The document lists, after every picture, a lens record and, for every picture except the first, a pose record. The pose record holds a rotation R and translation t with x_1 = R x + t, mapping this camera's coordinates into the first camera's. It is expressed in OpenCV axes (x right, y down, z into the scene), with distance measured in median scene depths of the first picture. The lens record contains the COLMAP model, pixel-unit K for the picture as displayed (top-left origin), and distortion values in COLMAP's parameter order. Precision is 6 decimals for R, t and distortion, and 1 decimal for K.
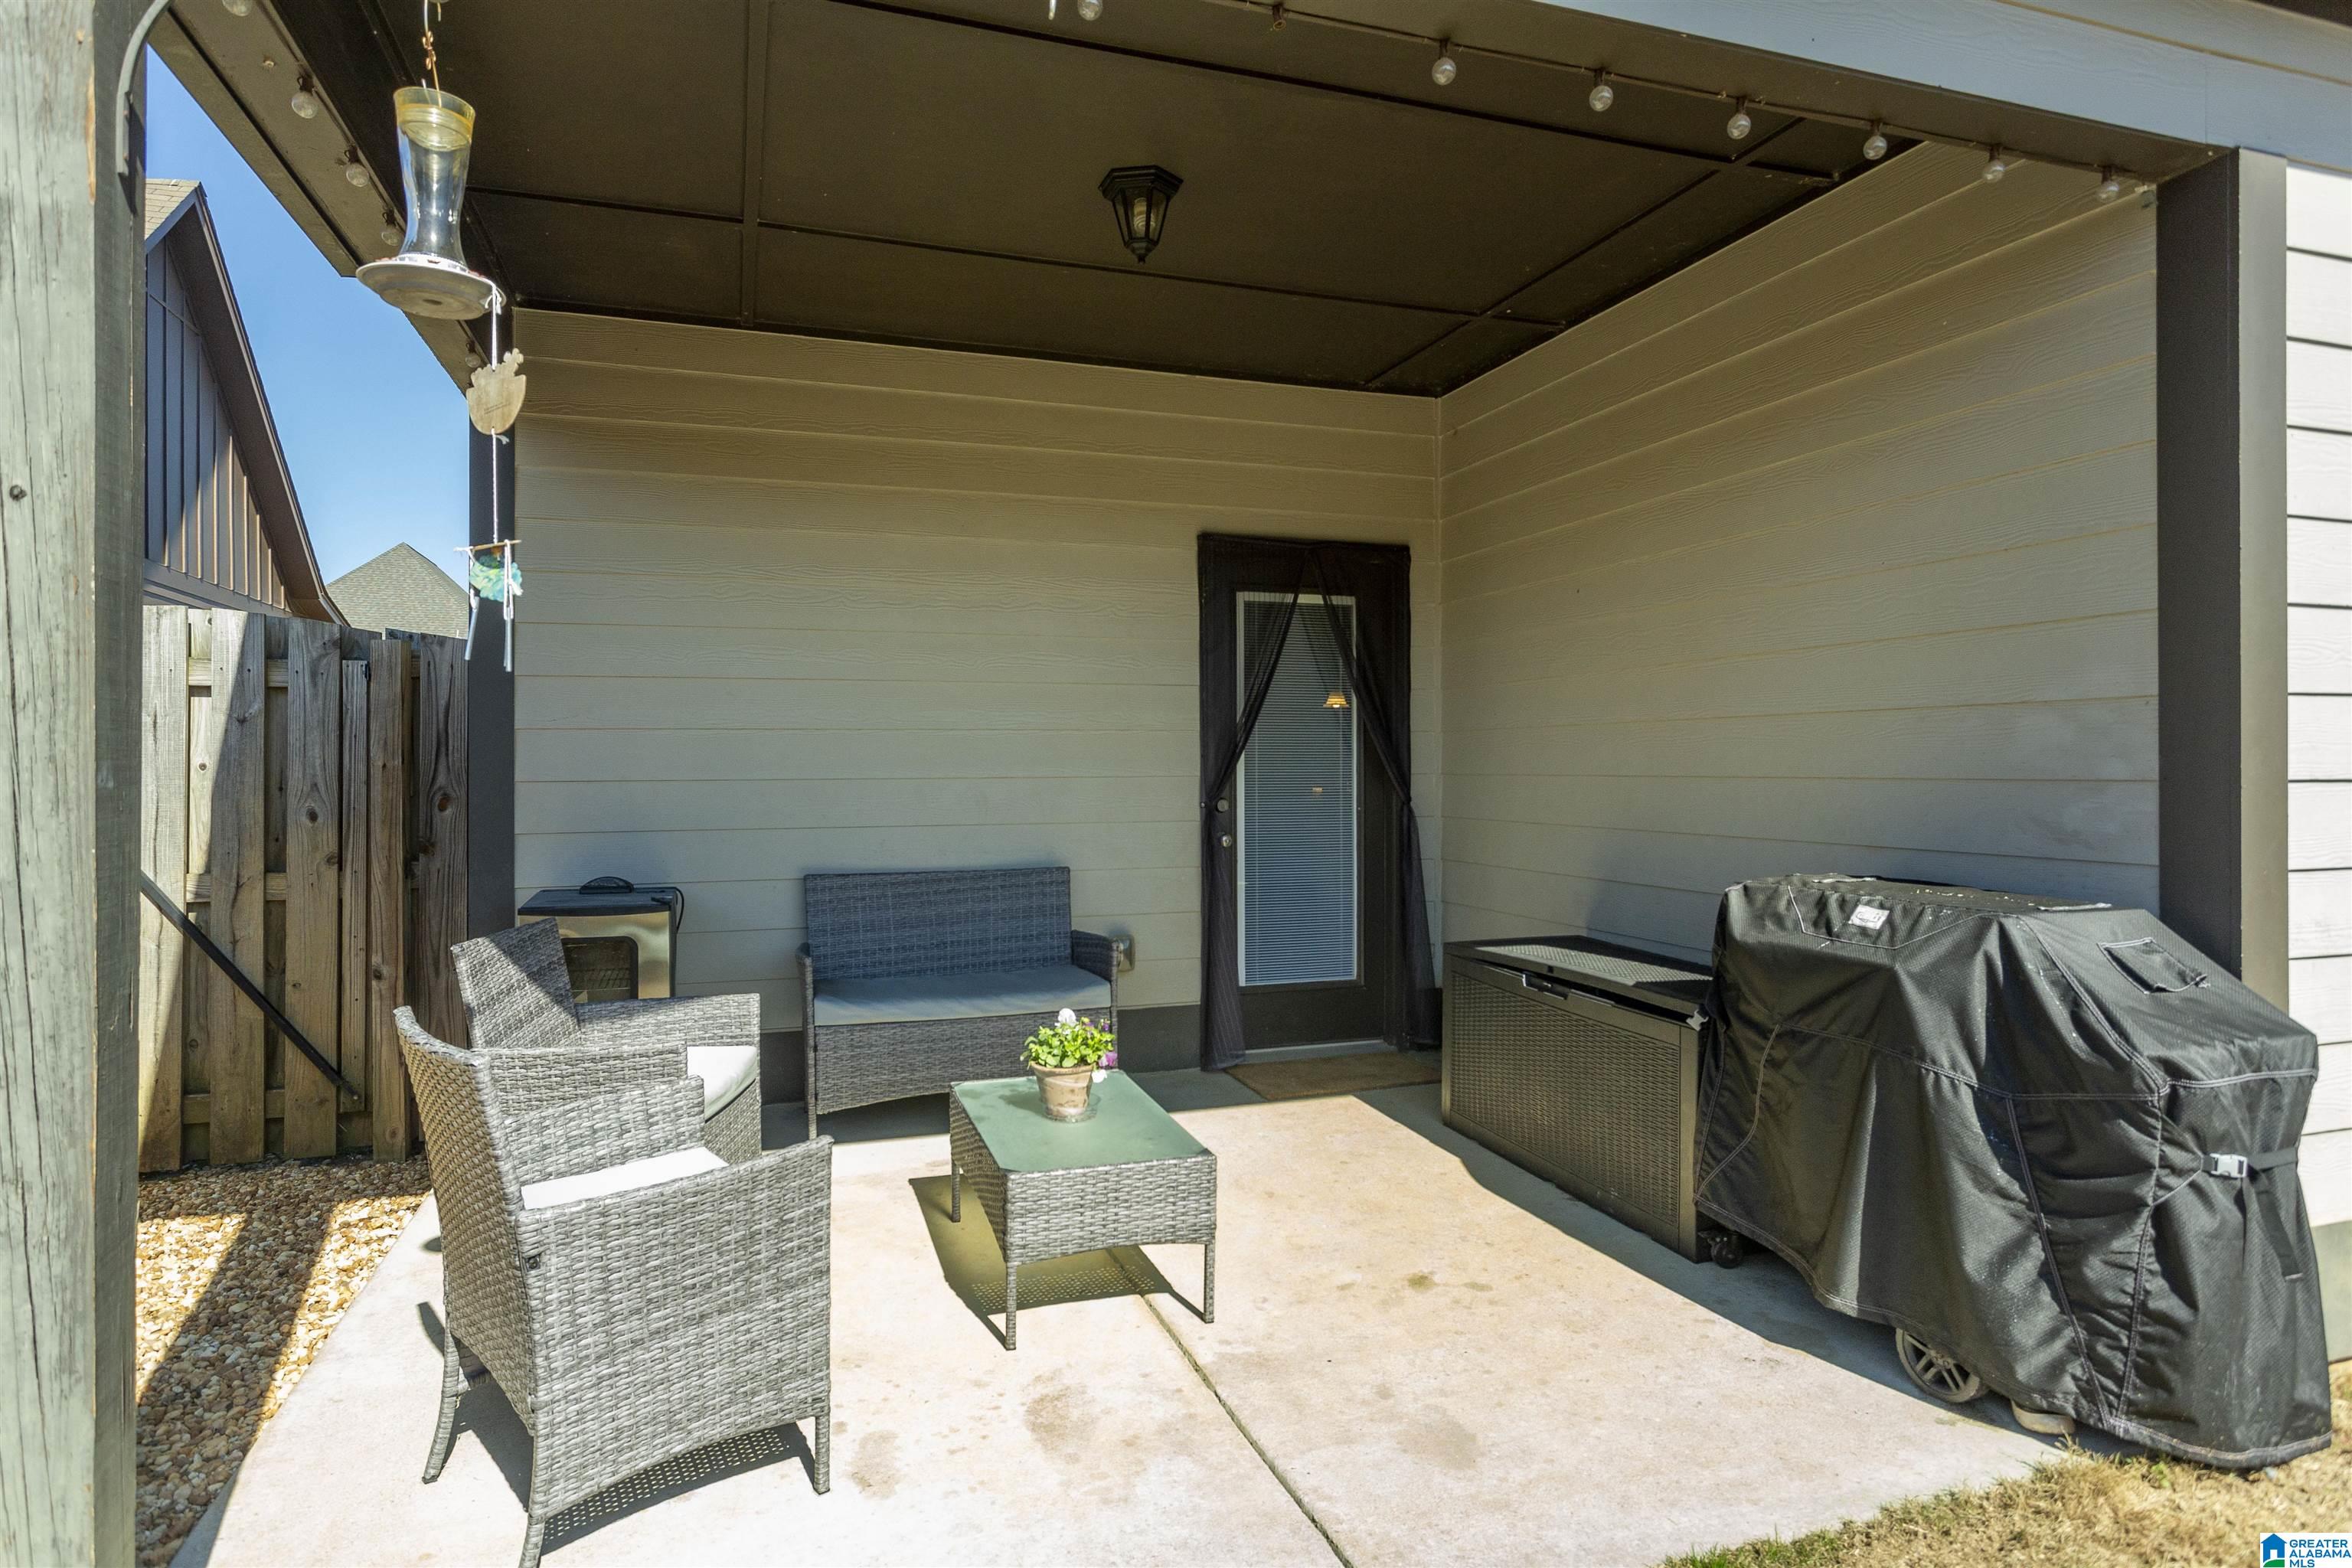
lens RADIAL K [[1127.2, 0, 1177.2], [0, 1127.2, 780.6], [0, 0, 1]] dist [-0.006096, 0.002204]
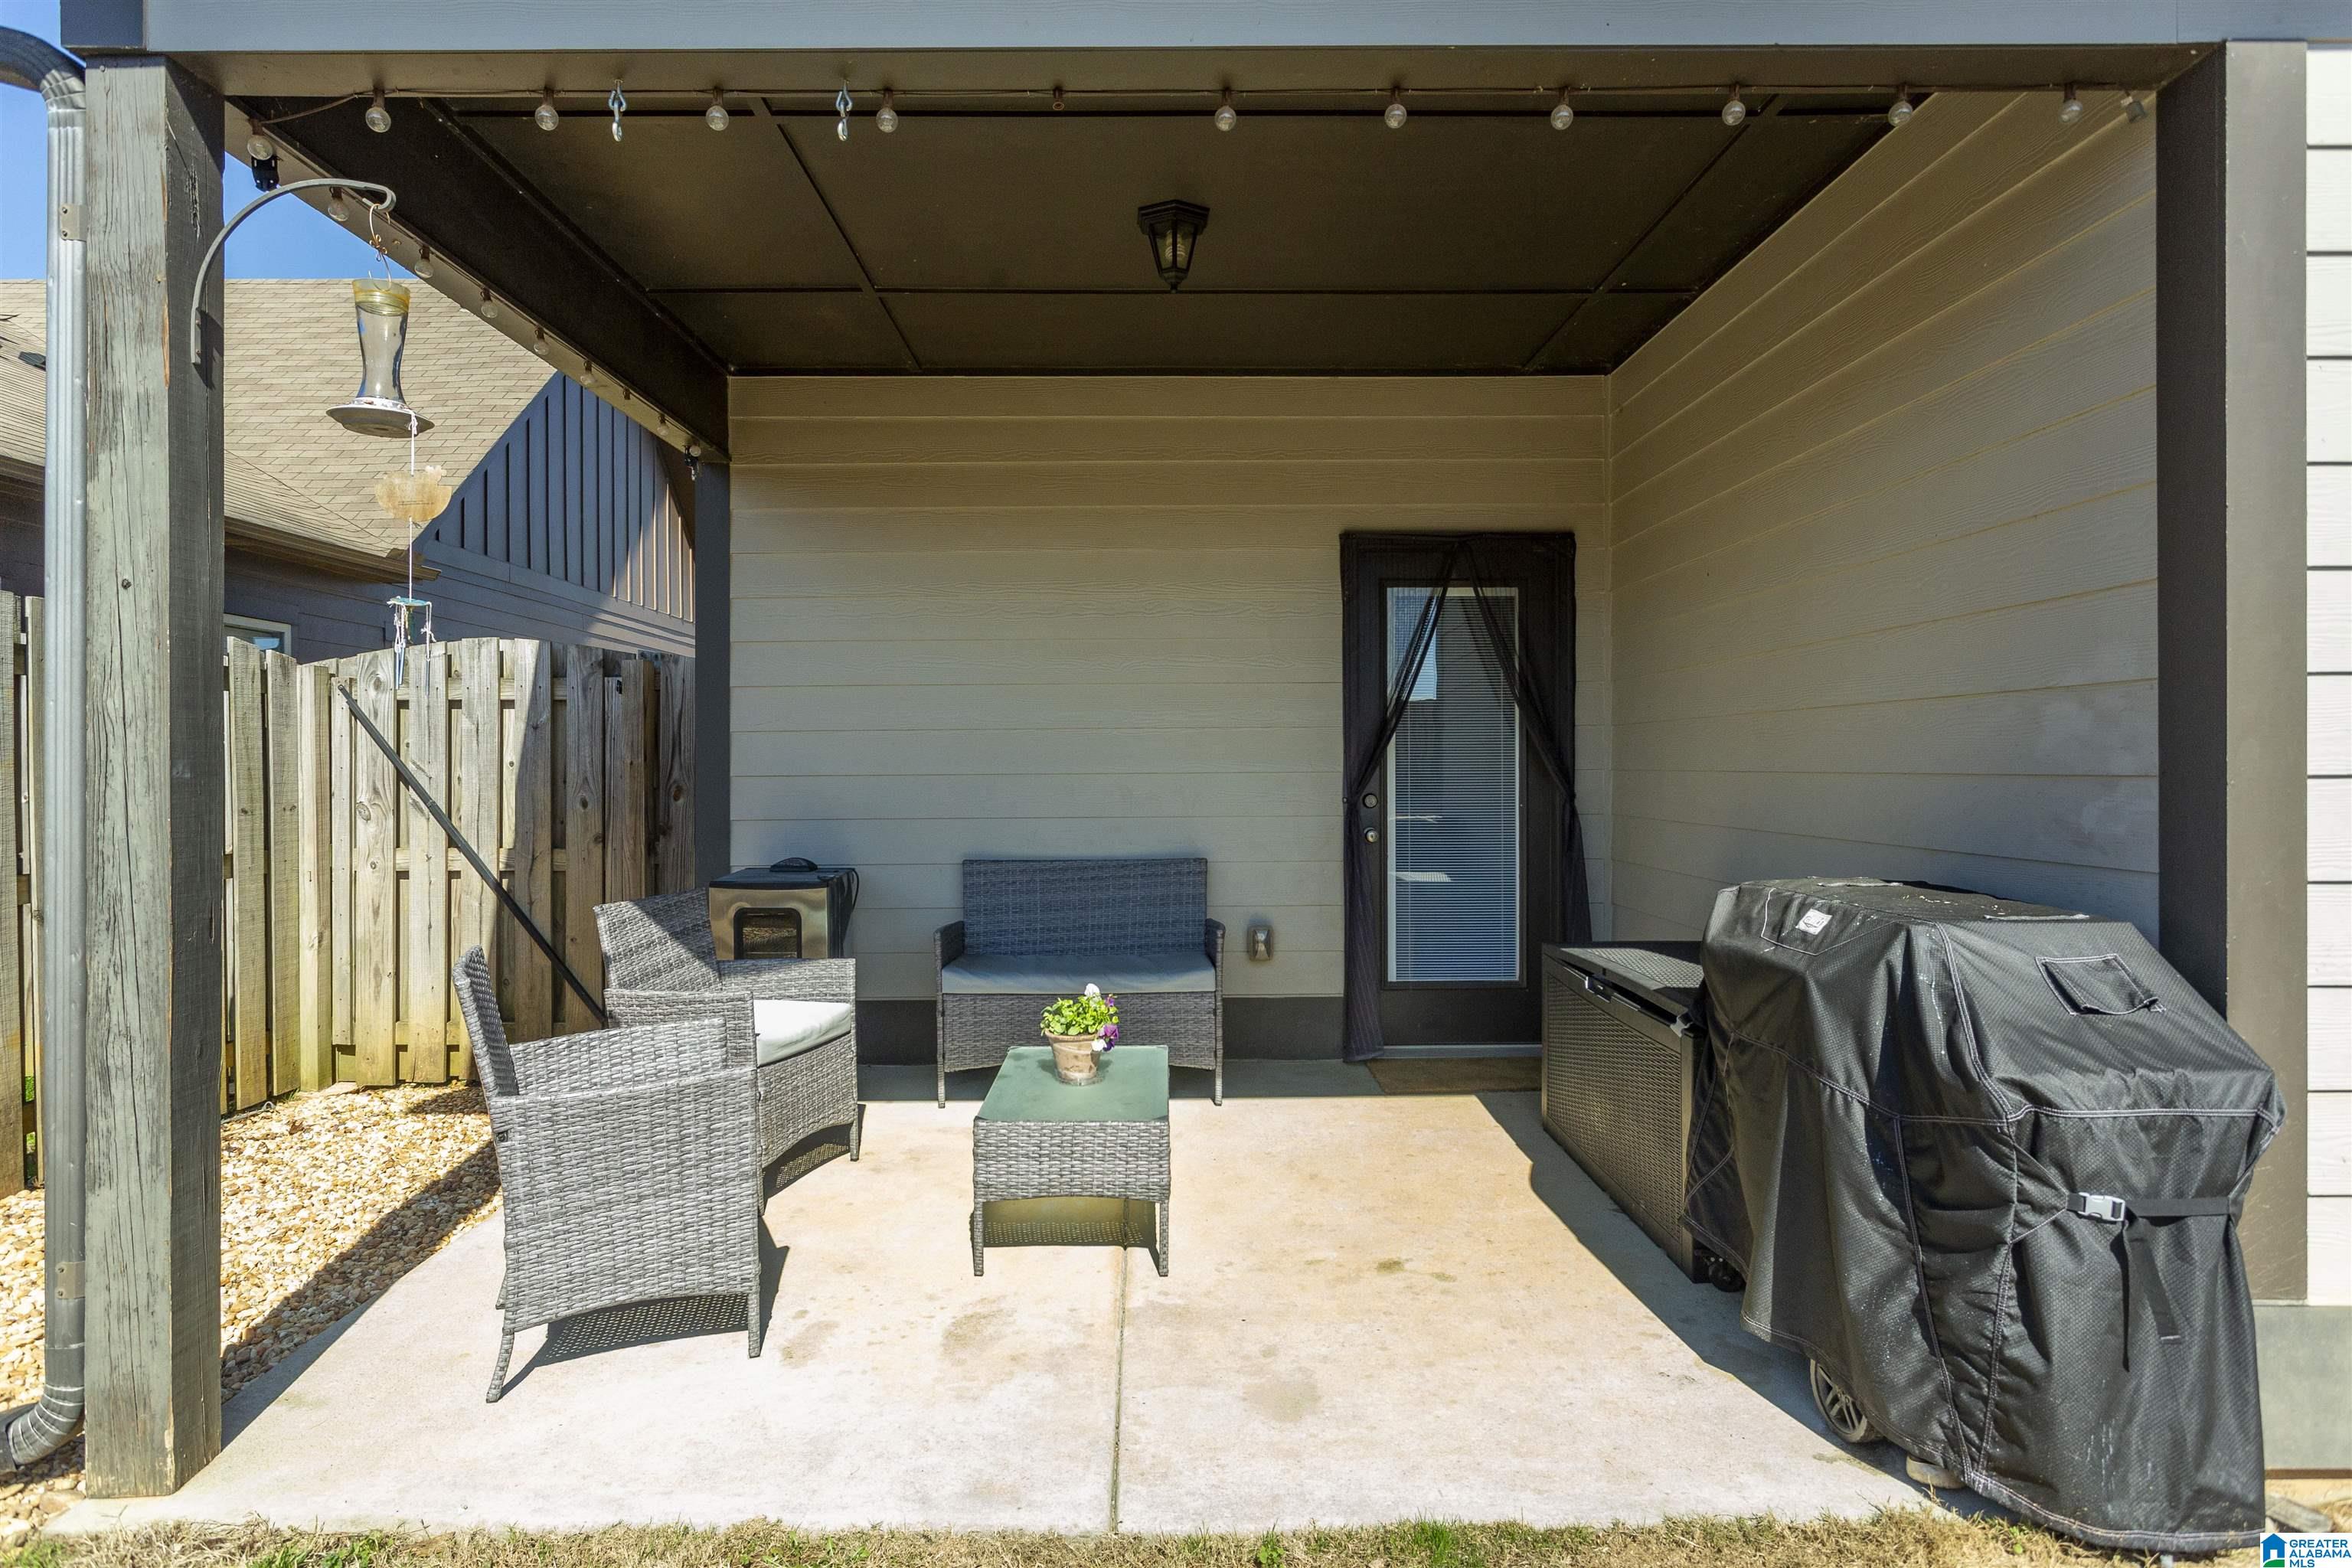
lens RADIAL K [[1127.2, 0, 1171.6], [0, 1127.2, 781.1], [0, 0, 1]] dist [-0.006096, 0.002204]
pose [[0.963567, 0.002399, -0.267455, 0.352016], [-0.001397, 0.999991, 0.003937, 0.001591], [0.267462, -0.003420, 0.963562, -0.042698]]
